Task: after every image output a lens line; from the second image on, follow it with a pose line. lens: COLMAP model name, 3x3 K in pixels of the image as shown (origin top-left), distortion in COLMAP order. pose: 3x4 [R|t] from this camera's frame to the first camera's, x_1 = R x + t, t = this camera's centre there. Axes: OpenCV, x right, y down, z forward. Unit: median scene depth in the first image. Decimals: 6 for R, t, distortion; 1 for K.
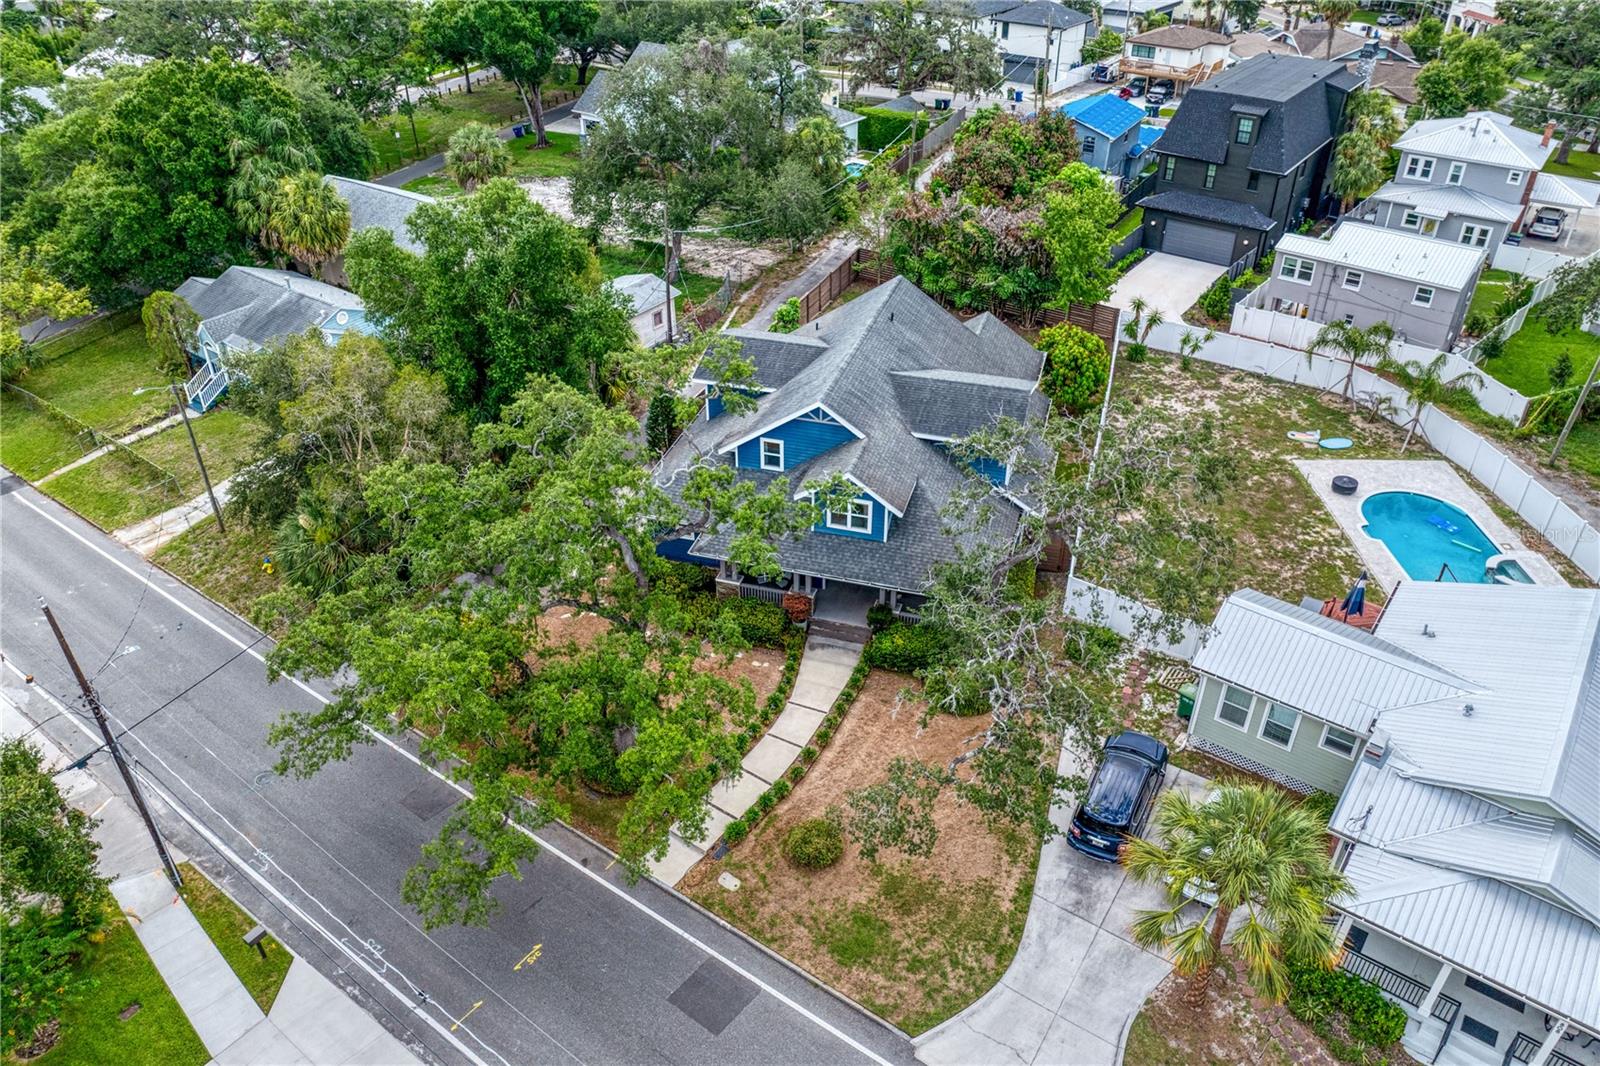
lens RADIAL K [[1122.5, 0, 808.1], [0, 1122.5, 529.3], [0, 0, 1]] dist [-0.035536, -0.000583]
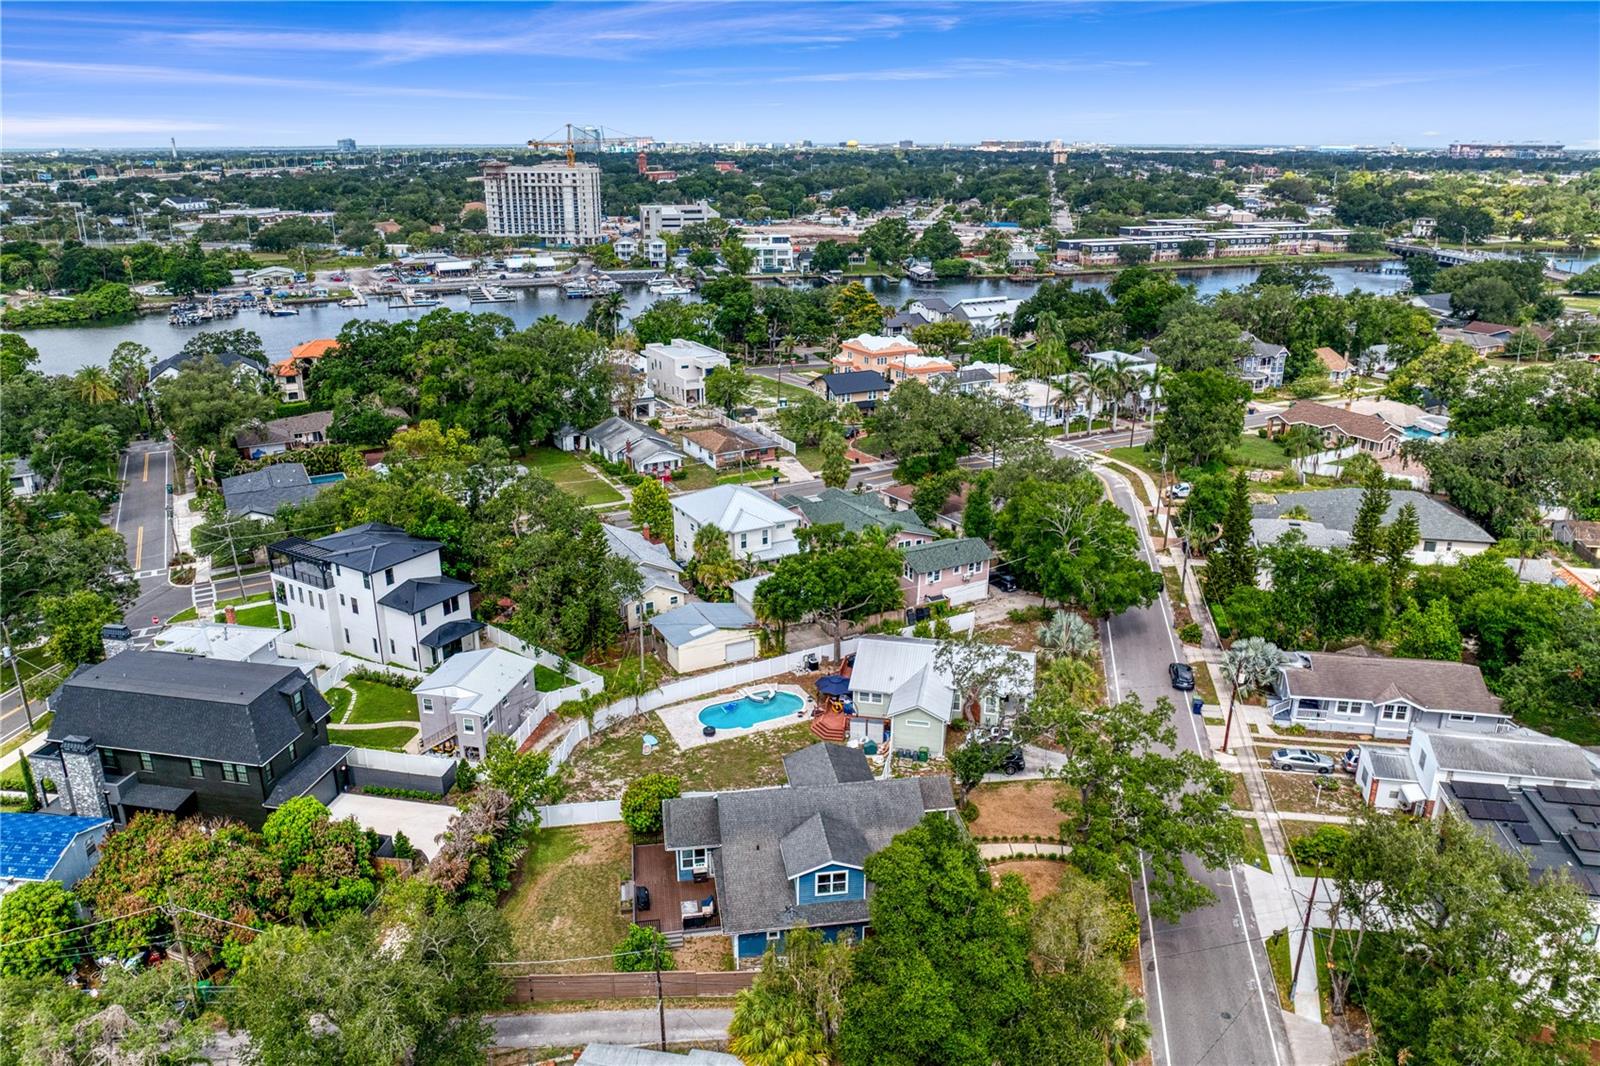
lens RADIAL K [[1122.5, 0, 807.0], [0, 1122.5, 520.1], [0, 0, 1]] dist [-0.035536, -0.000583]
pose [[-0.433111, -0.289073, 0.853728, -1.003731], [0.497534, 0.713126, 0.493873, -1.044660], [-0.751581, 0.638661, -0.165039, 0.873842]]
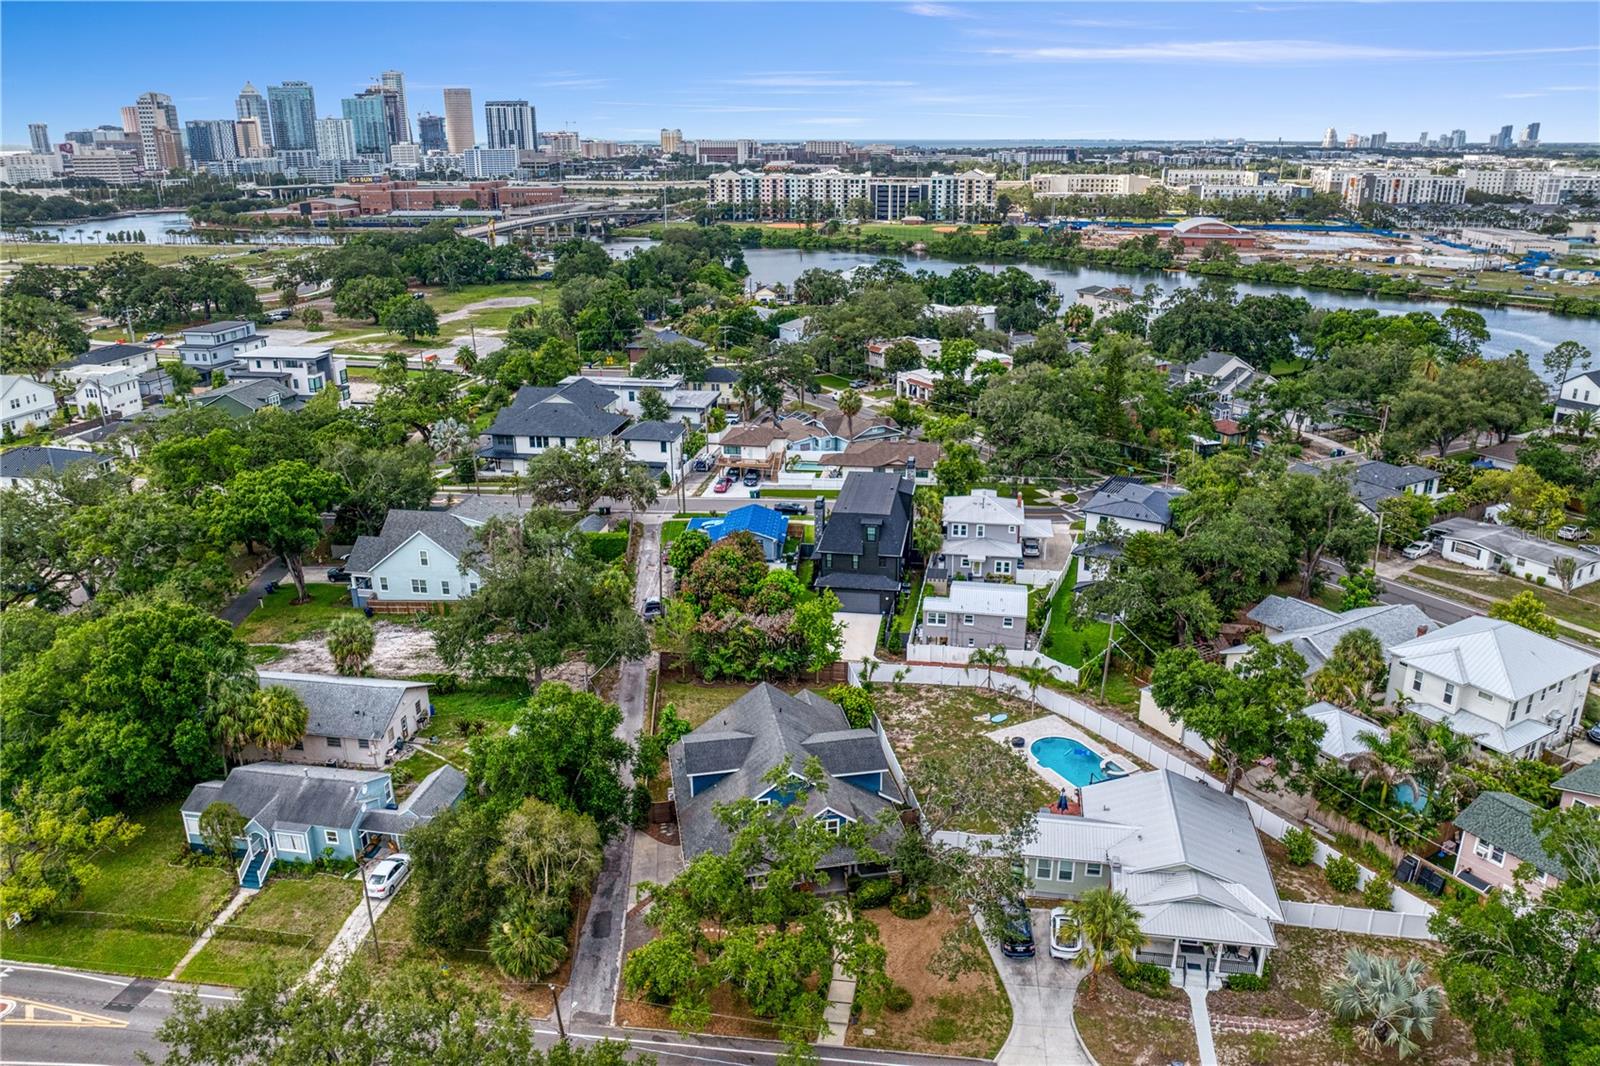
lens RADIAL K [[1122.5, 0, 806.4], [0, 1122.5, 528.3], [0, 0, 1]] dist [-0.035536, -0.000583]
pose [[0.888600, -0.154745, 0.431791, -0.520693], [0.256821, 0.947830, -0.188840, -0.104608], [-0.380042, 0.278696, 0.881984, -0.542233]]
